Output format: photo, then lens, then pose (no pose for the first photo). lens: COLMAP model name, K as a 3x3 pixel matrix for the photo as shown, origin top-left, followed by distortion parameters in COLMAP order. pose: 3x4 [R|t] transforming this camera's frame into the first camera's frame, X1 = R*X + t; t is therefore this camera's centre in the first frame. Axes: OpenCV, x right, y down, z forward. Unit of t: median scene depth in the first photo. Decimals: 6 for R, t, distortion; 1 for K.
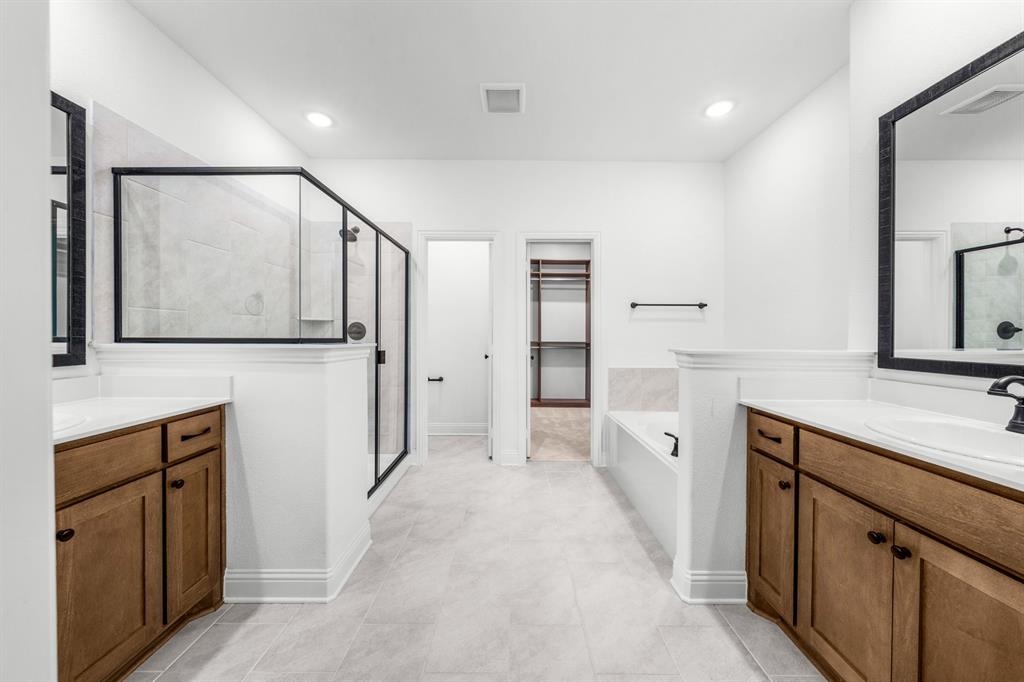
lens RADIAL K [[352.5, 0, 514.7], [0, 352.5, 338.2], [0, 0, 1]] dist [-0.000208, 0.000428]
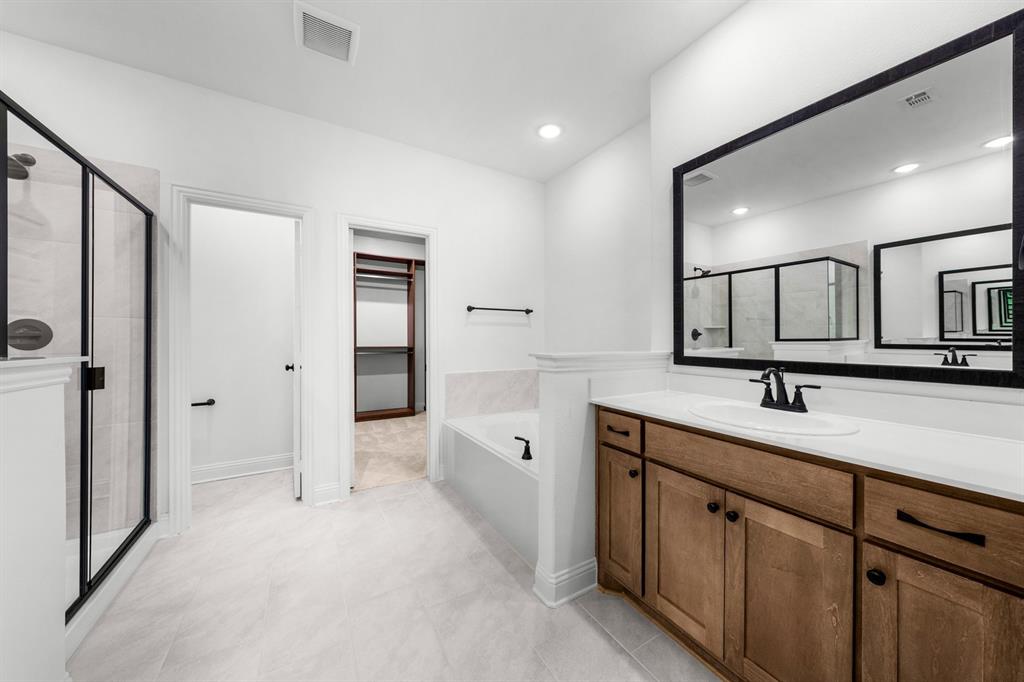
lens RADIAL K [[352.5, 0, 514.7], [0, 352.5, 338.2], [0, 0, 1]] dist [-0.000208, 0.000428]
pose [[0.861647, -0.004181, 0.507490, -0.105502], [0.008799, 0.999939, -0.006700, -0.006896], [-0.507431, 0.010238, 0.861631, 0.185535]]
